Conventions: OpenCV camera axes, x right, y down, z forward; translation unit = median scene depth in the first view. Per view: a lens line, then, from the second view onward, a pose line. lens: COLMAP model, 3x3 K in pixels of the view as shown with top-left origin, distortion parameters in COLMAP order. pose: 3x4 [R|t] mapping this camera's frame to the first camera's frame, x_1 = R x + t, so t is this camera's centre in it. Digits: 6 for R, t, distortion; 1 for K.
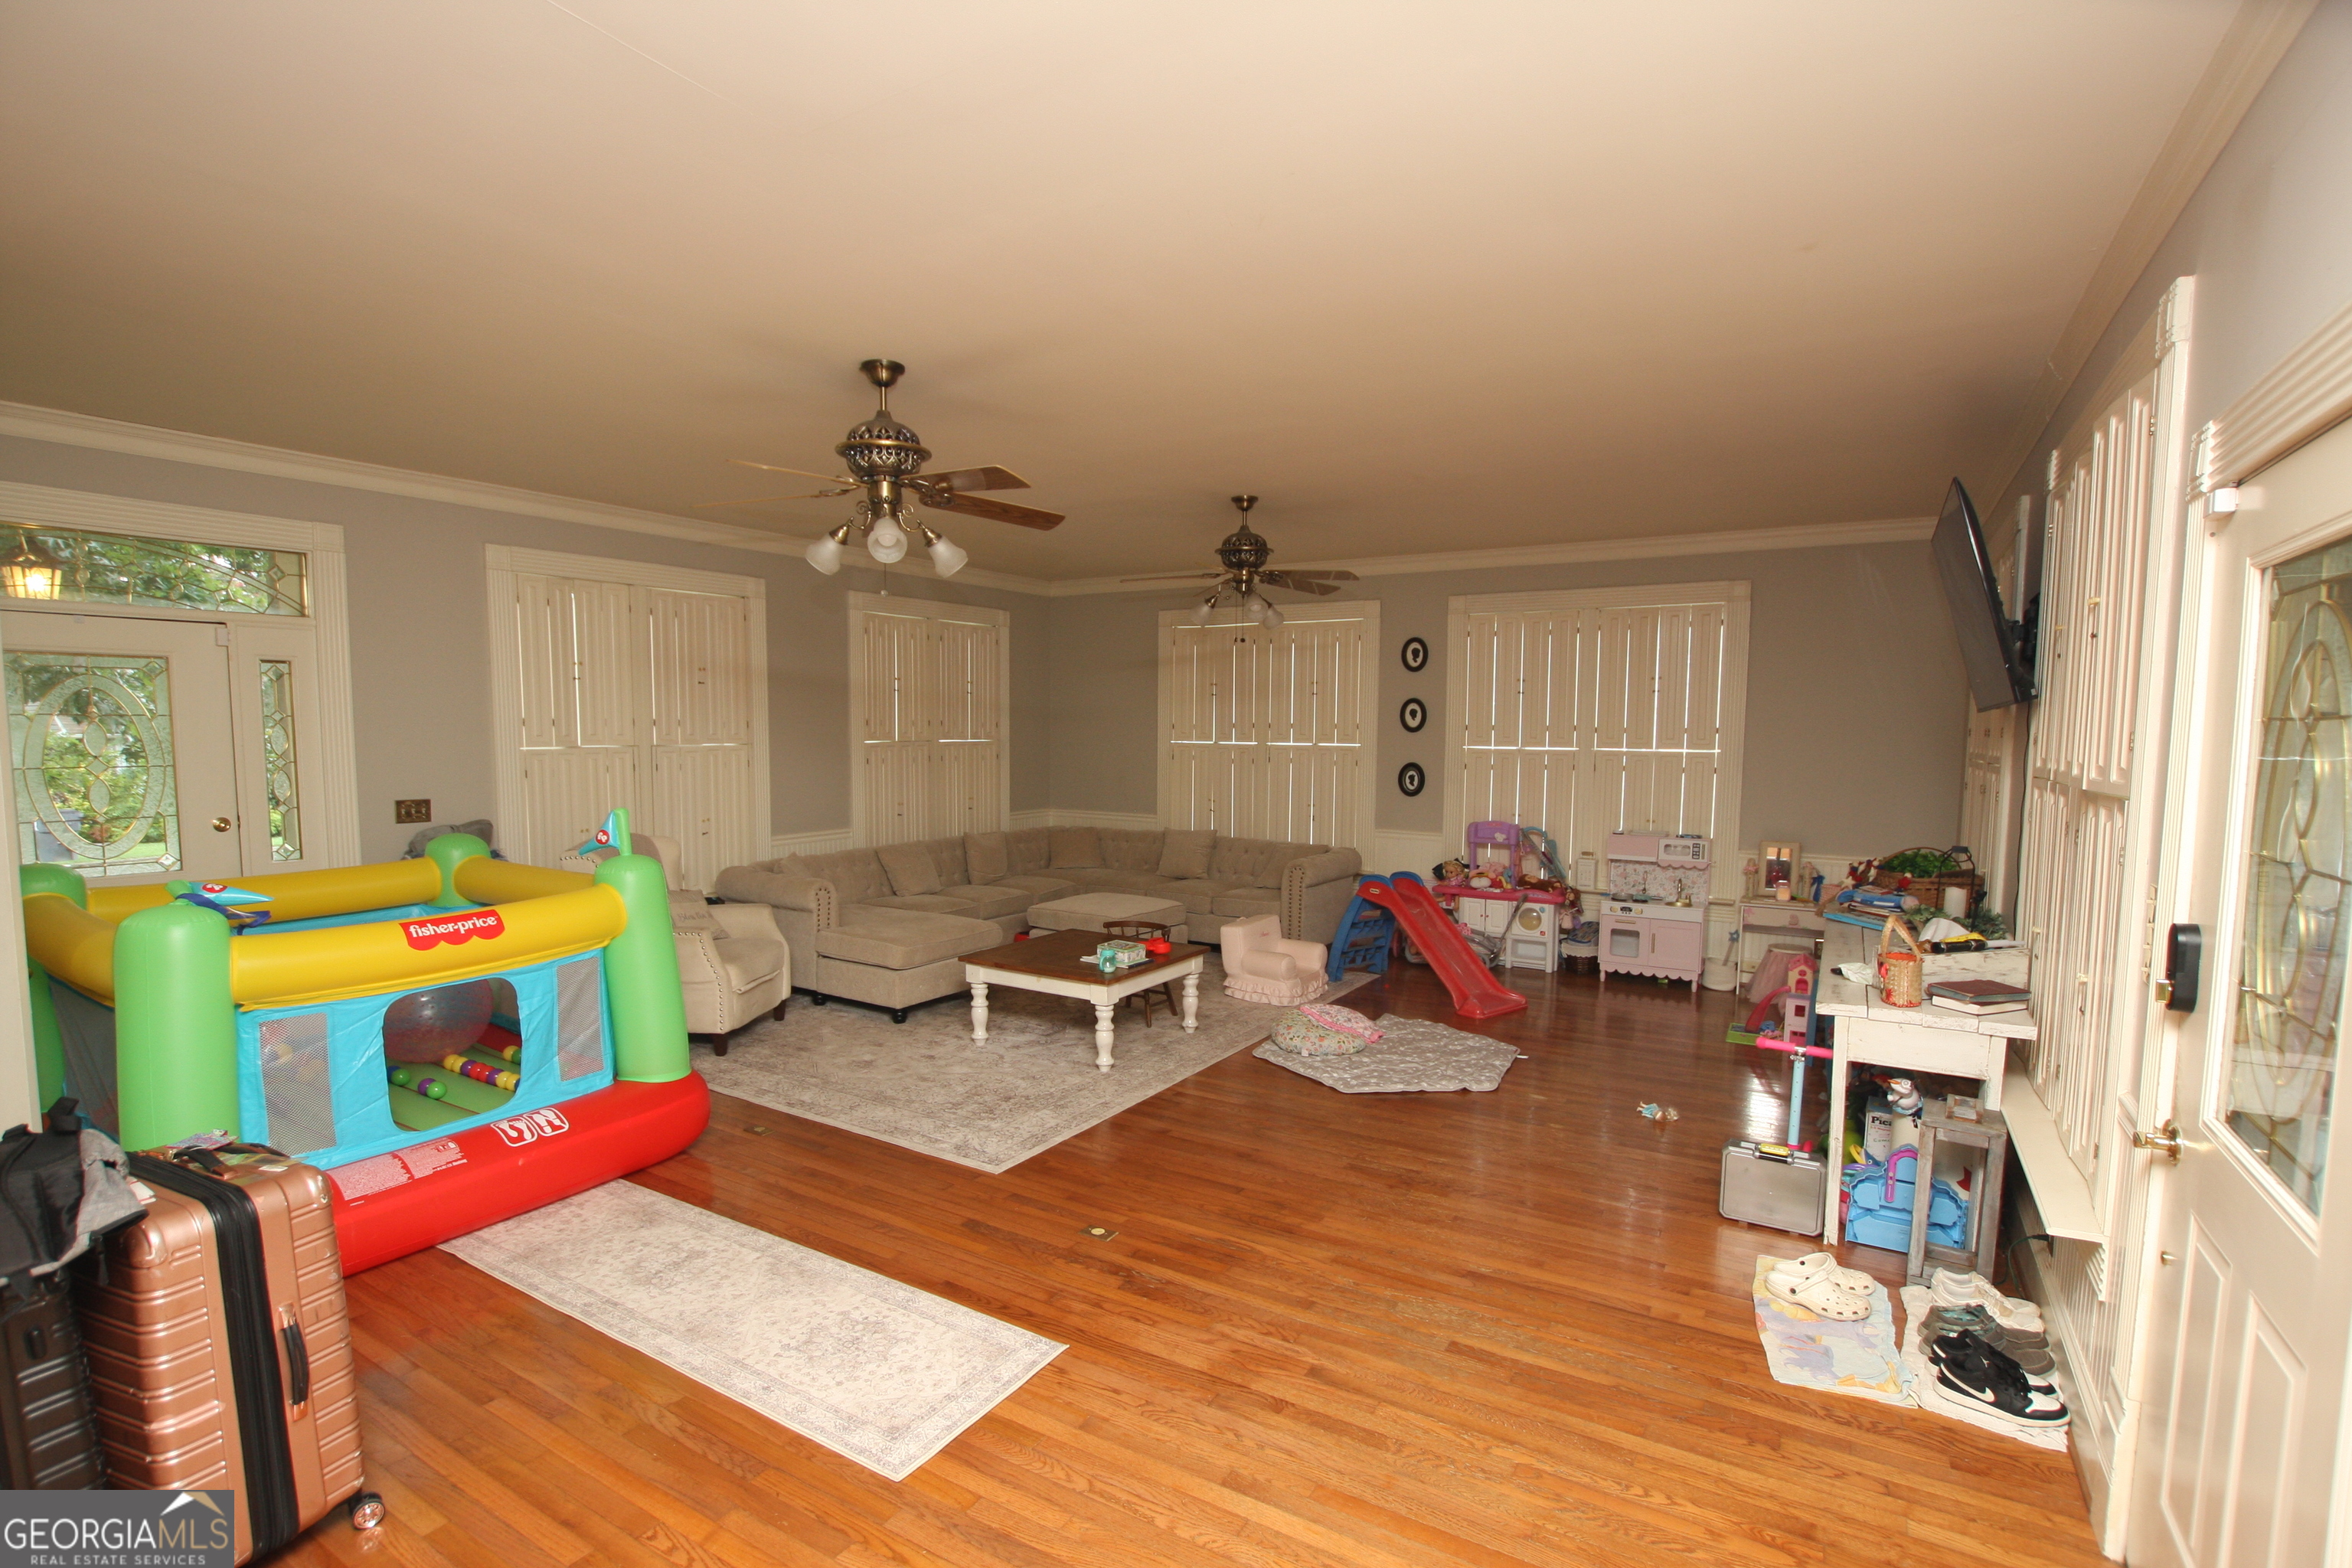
lens RADIAL K [[1097.2, 0, 1175.1], [0, 1097.2, 825.4], [0, 0, 1]] dist [-0.032778, 0.004390]
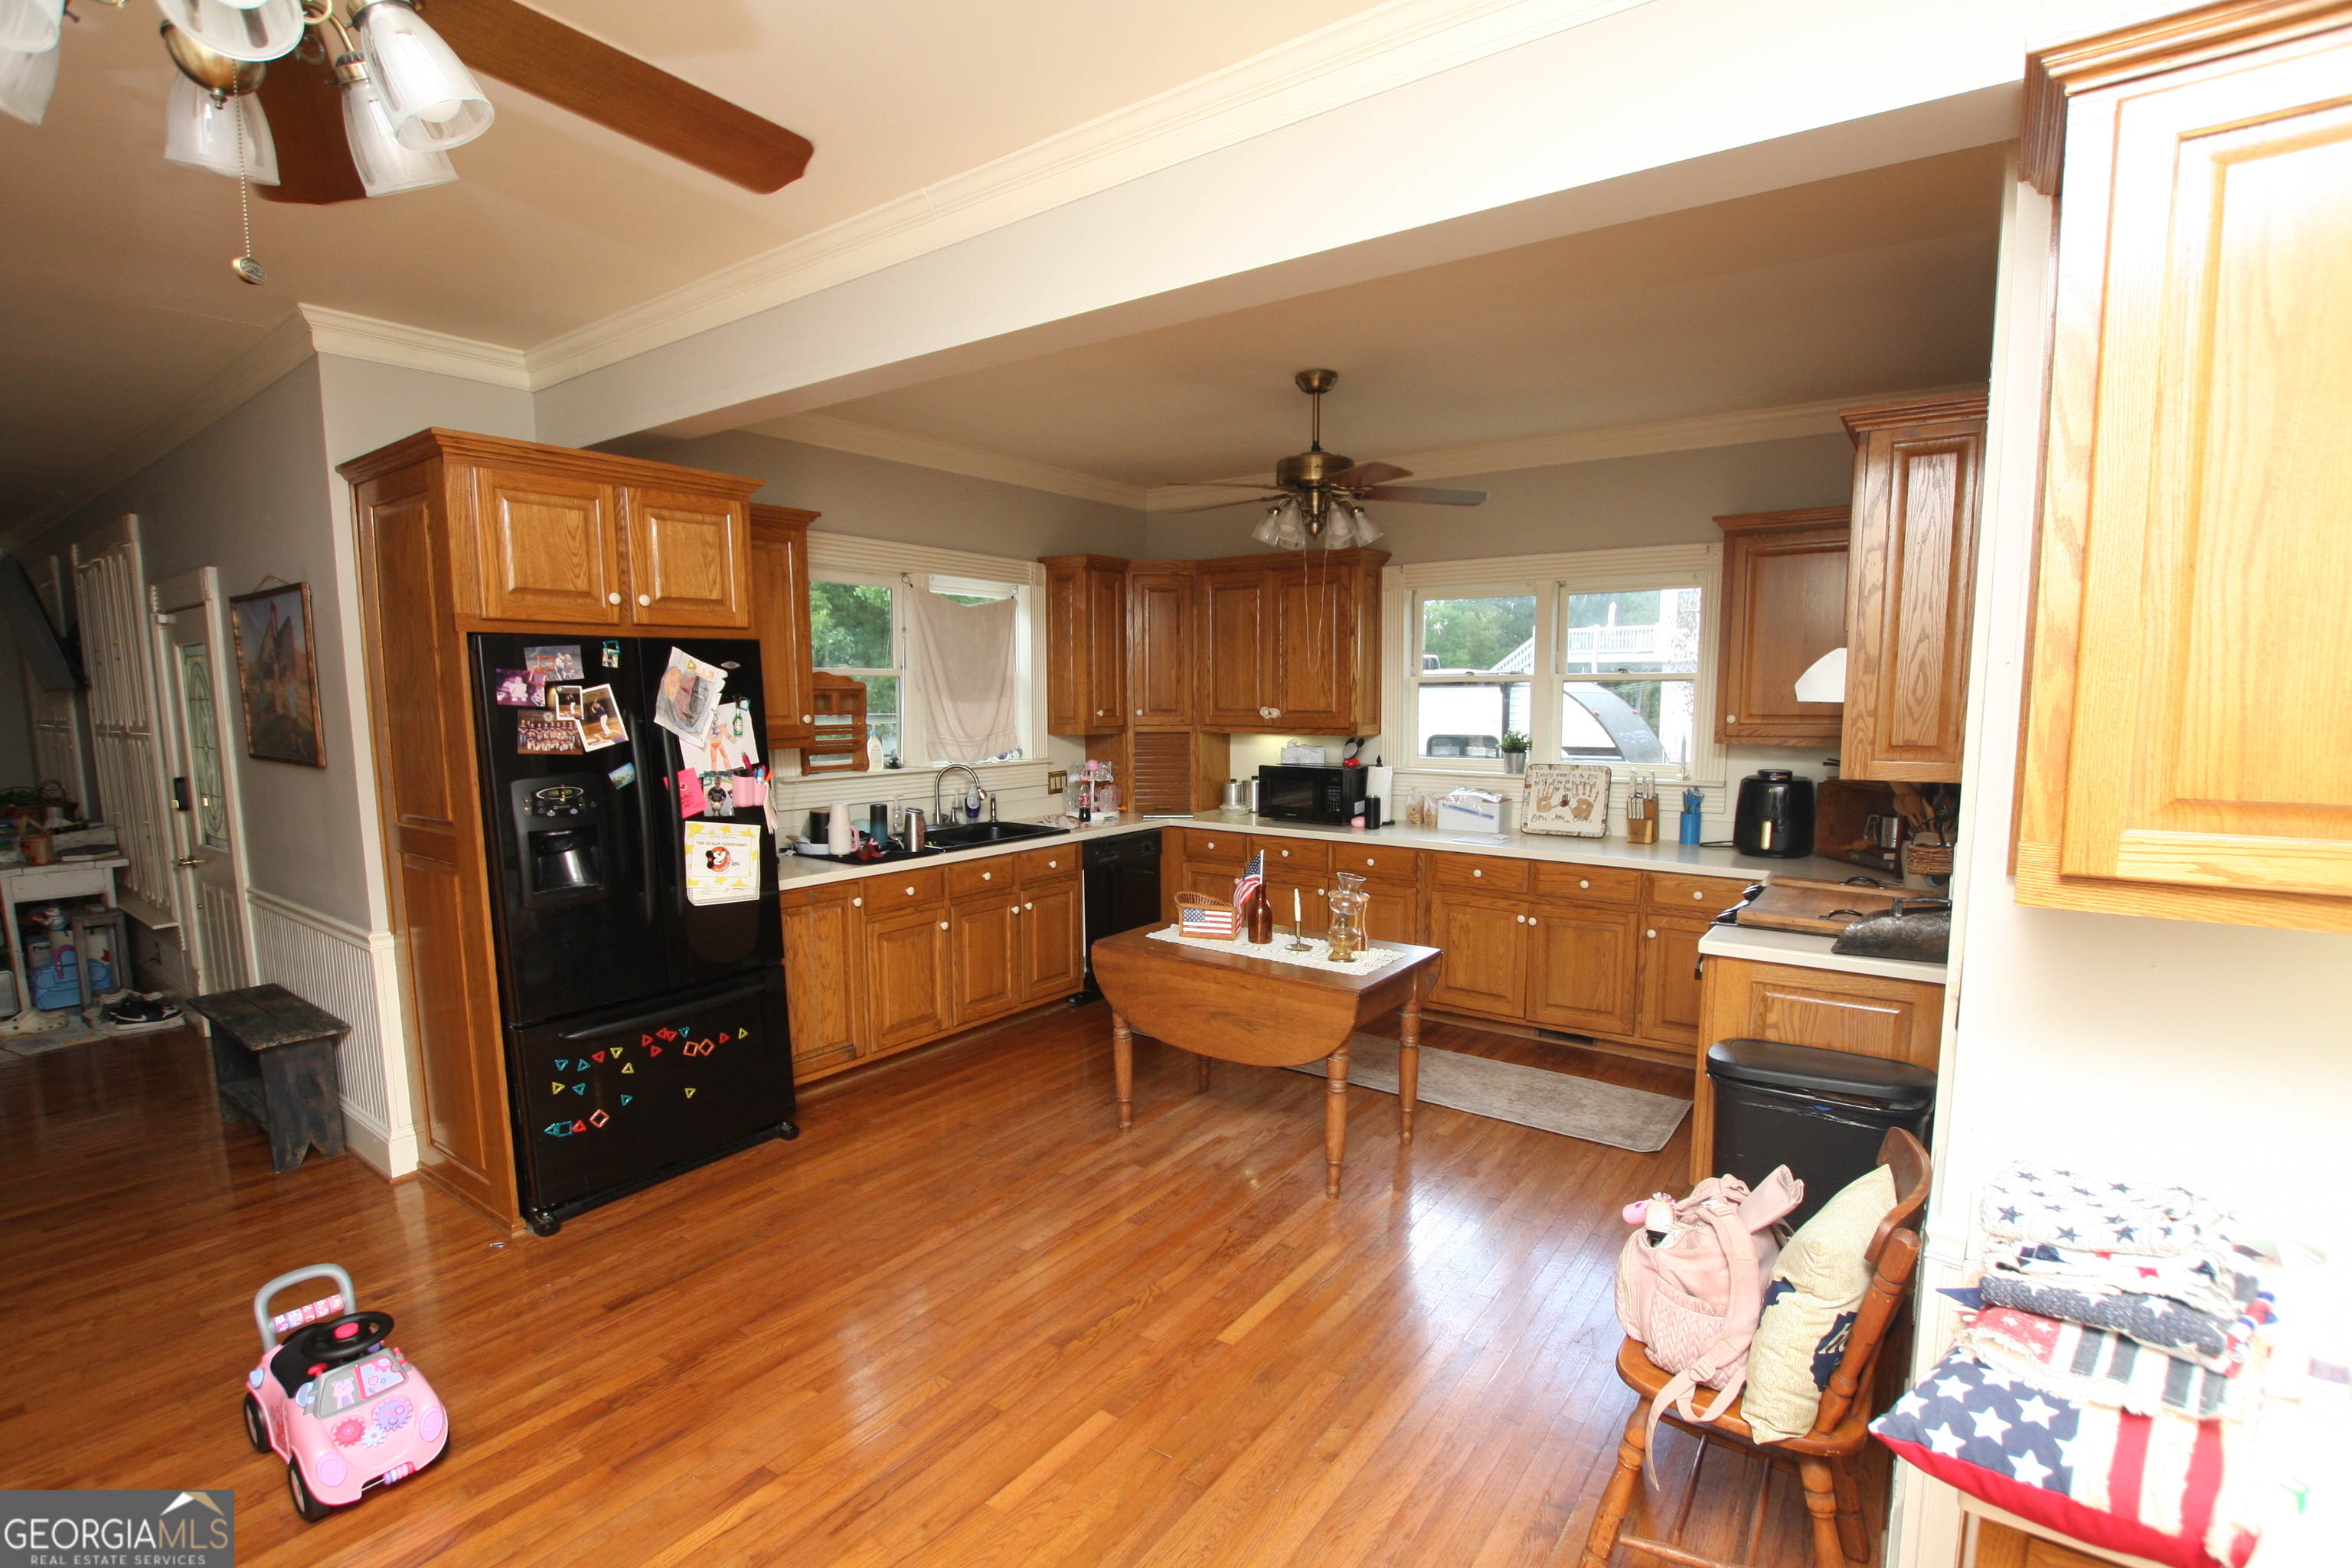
lens RADIAL K [[1097.2, 0, 1175.1], [0, 1097.2, 825.4], [0, 0, 1]] dist [-0.032778, 0.004390]
pose [[0.091550, -0.129152, 0.987390, -0.801233], [0.095639, 0.988110, 0.120379, 0.071273], [-0.991197, 0.083413, 0.102813, -0.937951]]
